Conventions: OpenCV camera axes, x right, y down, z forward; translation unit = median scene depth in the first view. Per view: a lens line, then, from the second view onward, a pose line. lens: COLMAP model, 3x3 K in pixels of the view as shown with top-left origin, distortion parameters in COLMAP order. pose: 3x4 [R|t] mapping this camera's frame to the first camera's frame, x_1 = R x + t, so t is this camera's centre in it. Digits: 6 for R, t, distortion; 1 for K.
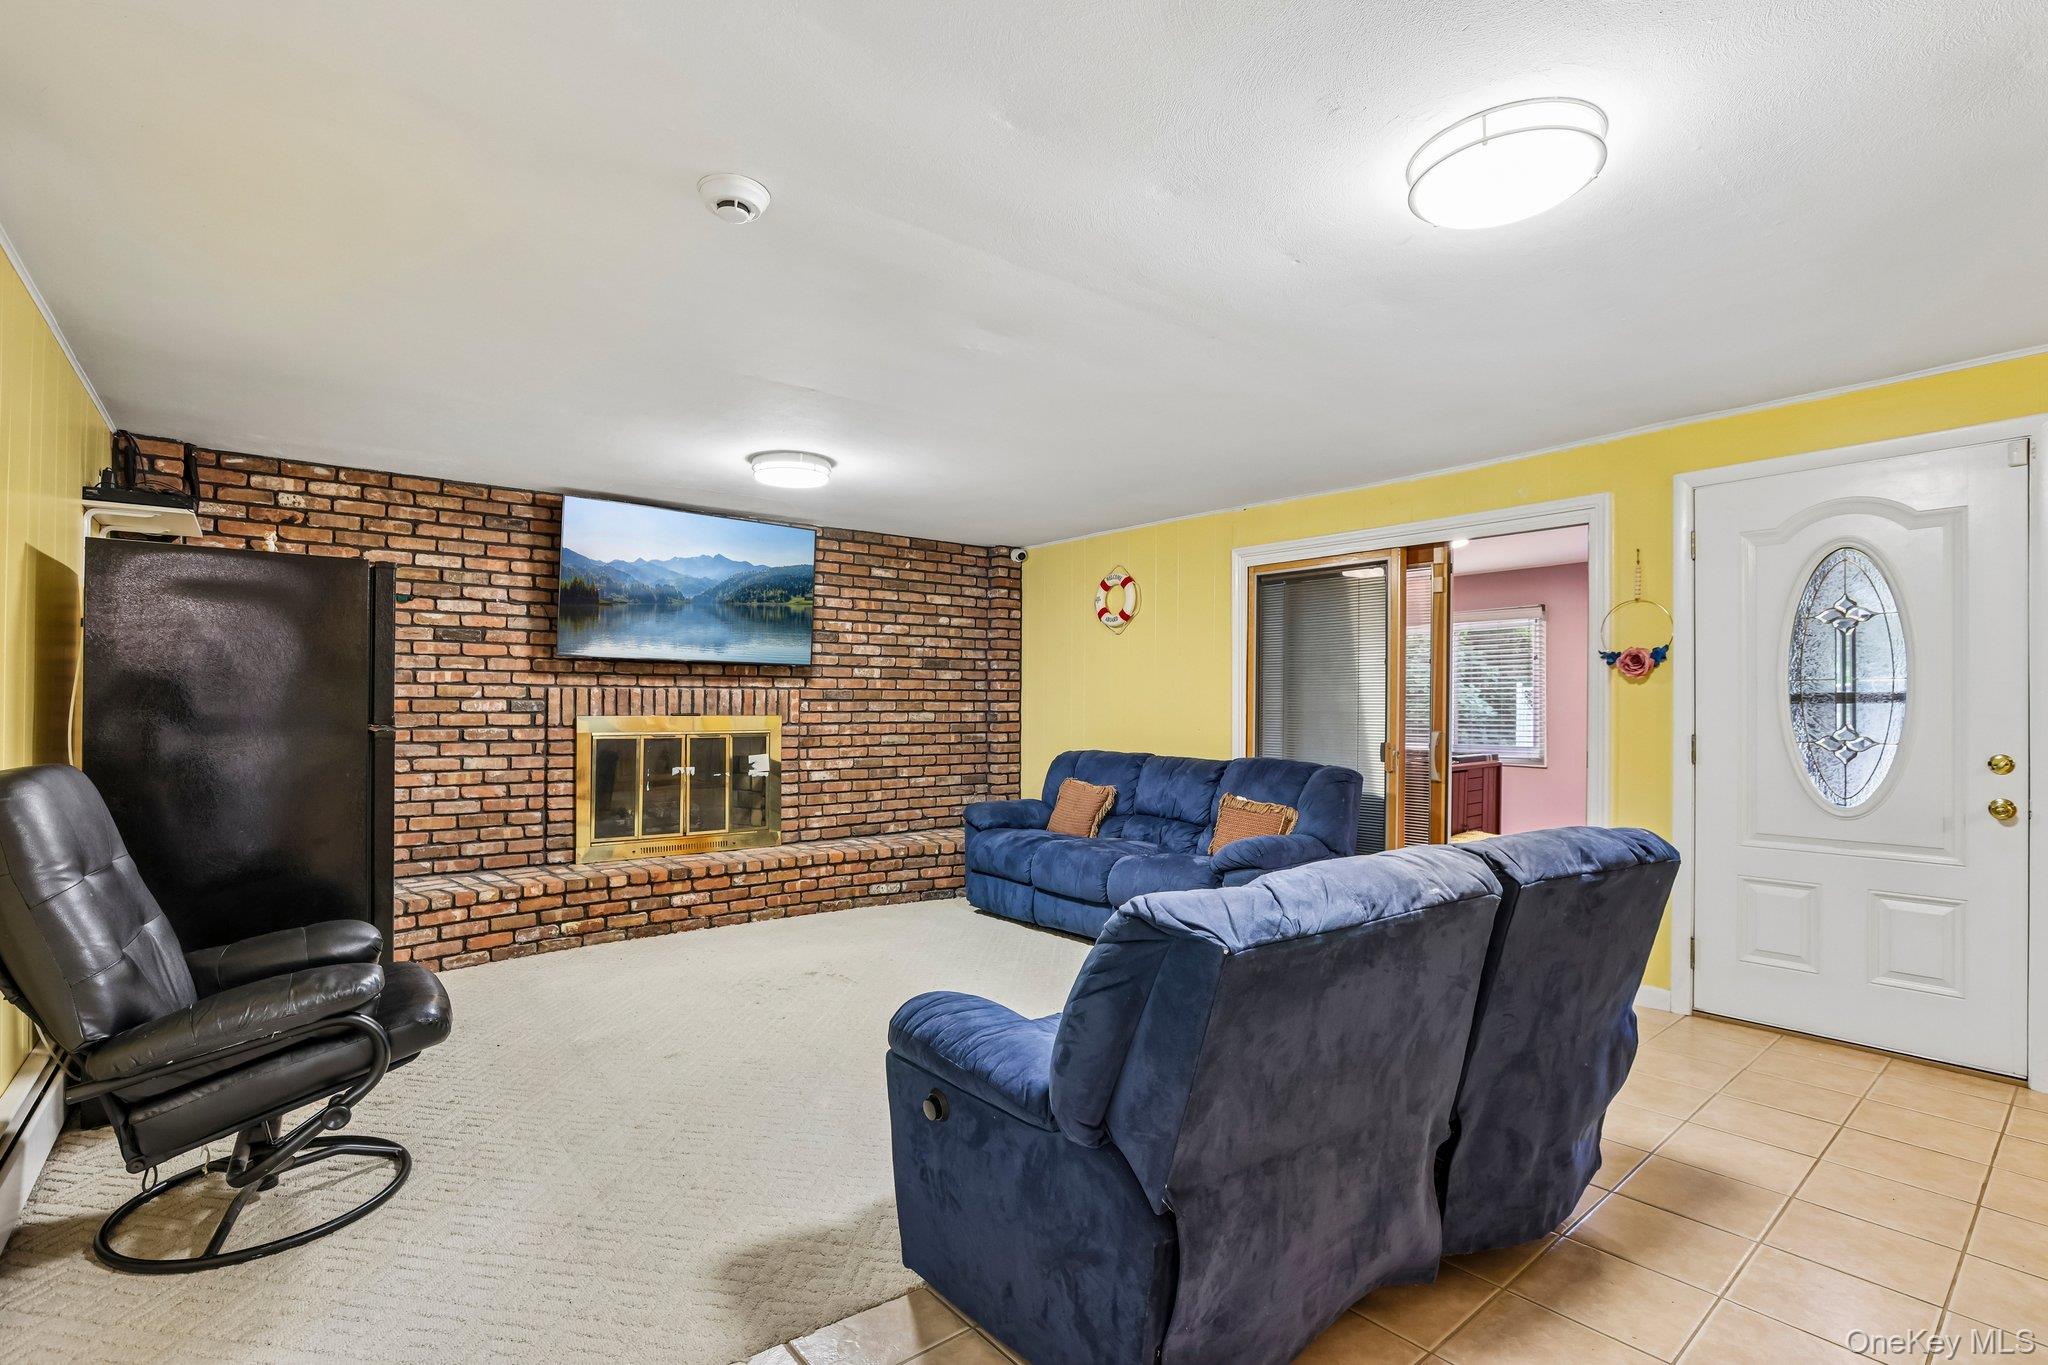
lens RADIAL K [[929.3, 0, 1019.5], [0, 929.3, 684.5], [0, 0, 1]] dist [-0.082948, 0.029941]
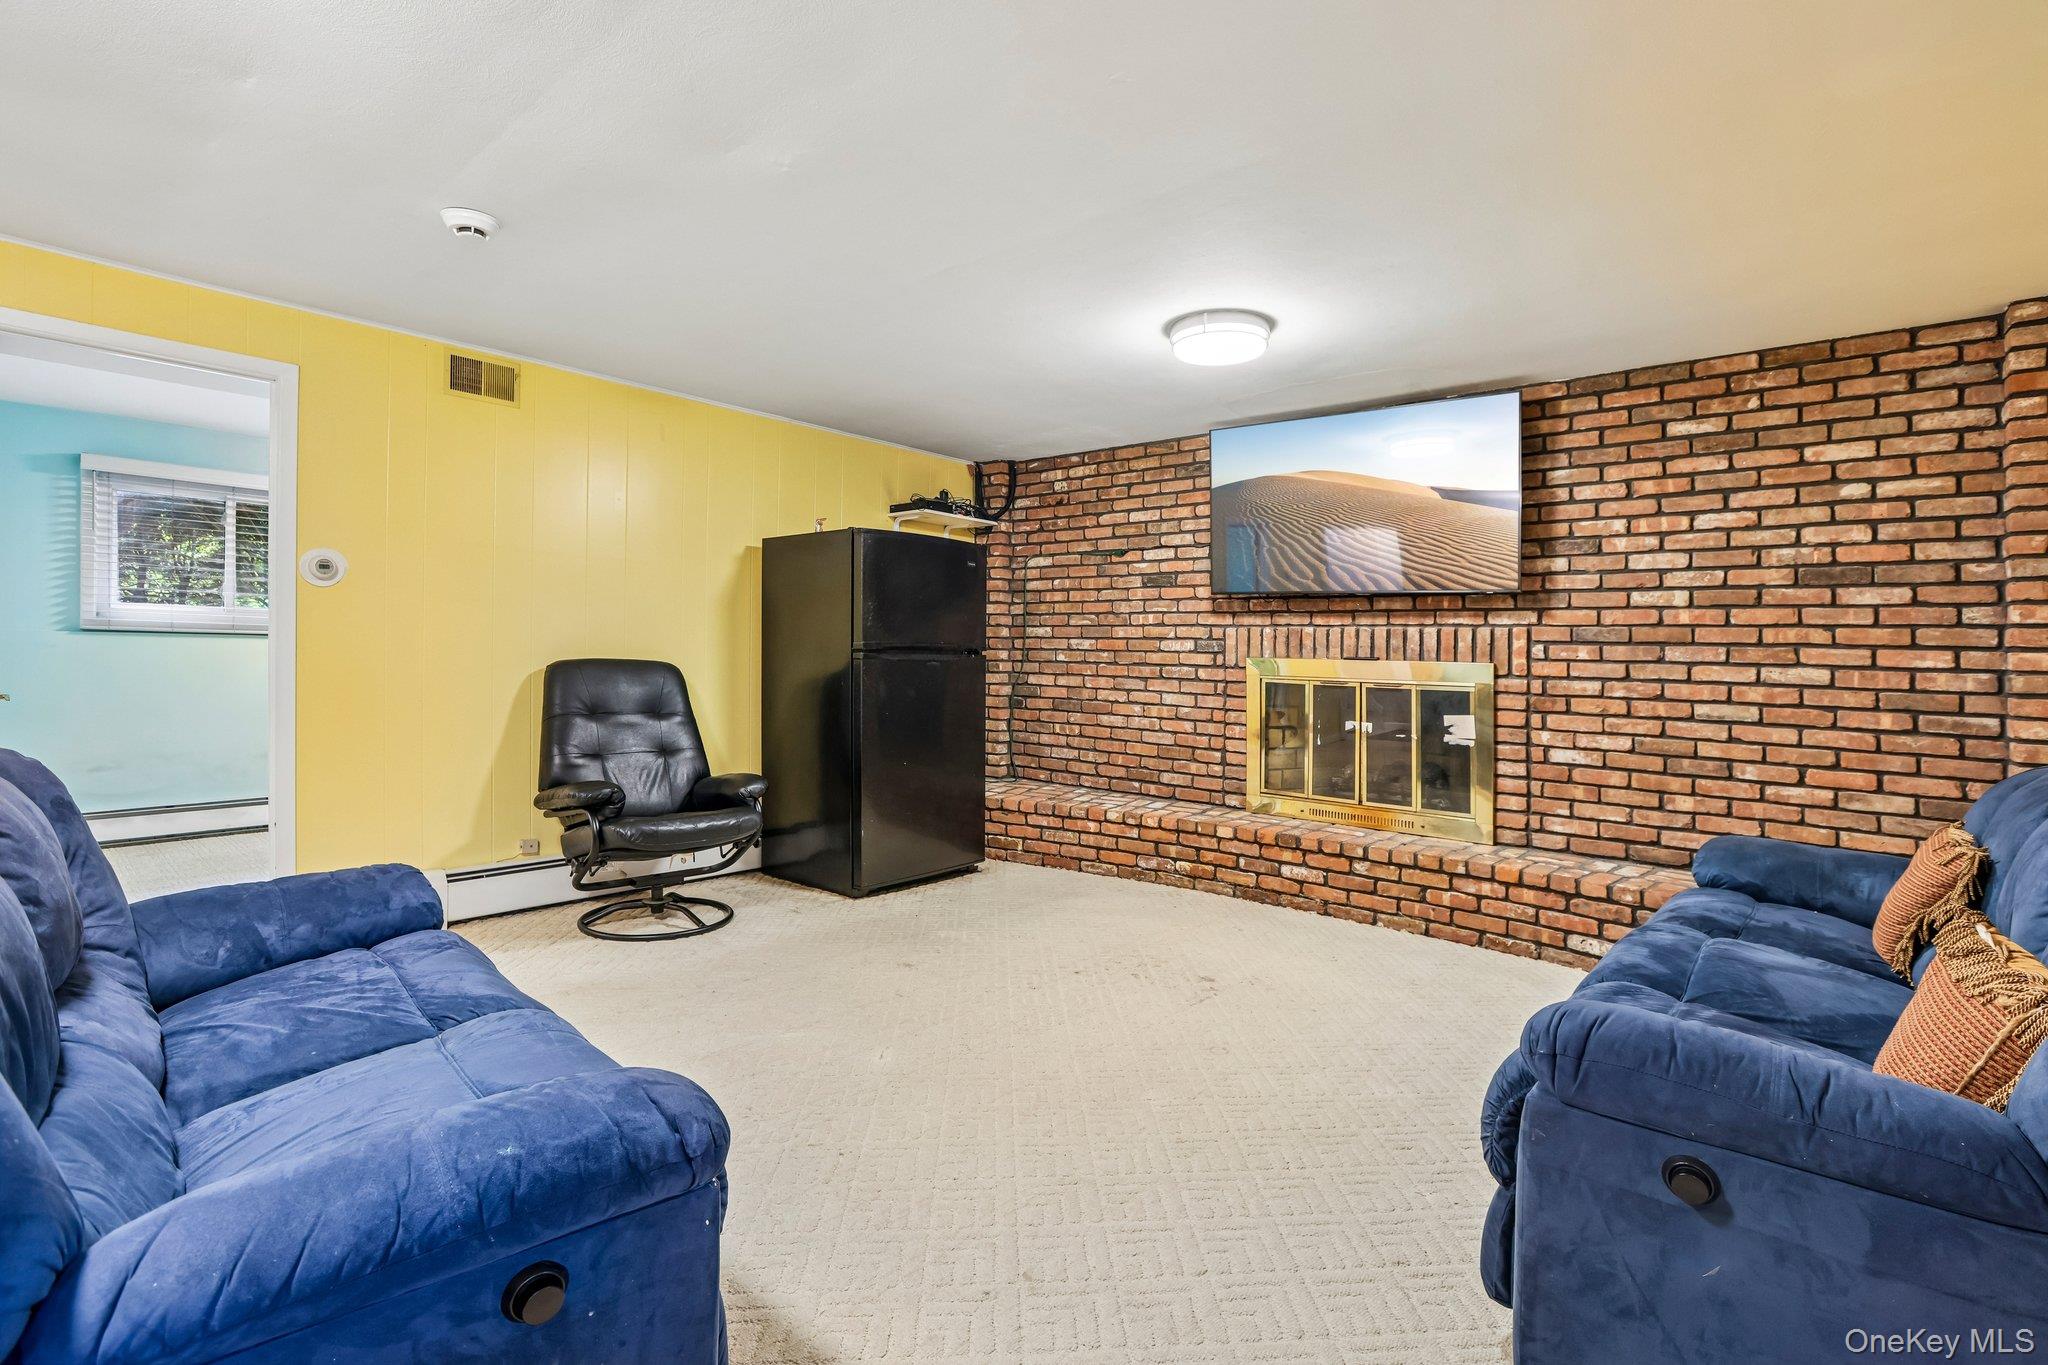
lens RADIAL K [[929.3, 0, 1019.5], [0, 929.3, 684.5], [0, 0, 1]] dist [-0.082948, 0.029941]
pose [[0.164400, 0.032863, -0.985846, 0.398824], [-0.003439, 0.999458, 0.032743, 0.029732], [0.986388, -0.001992, 0.164424, 0.557421]]
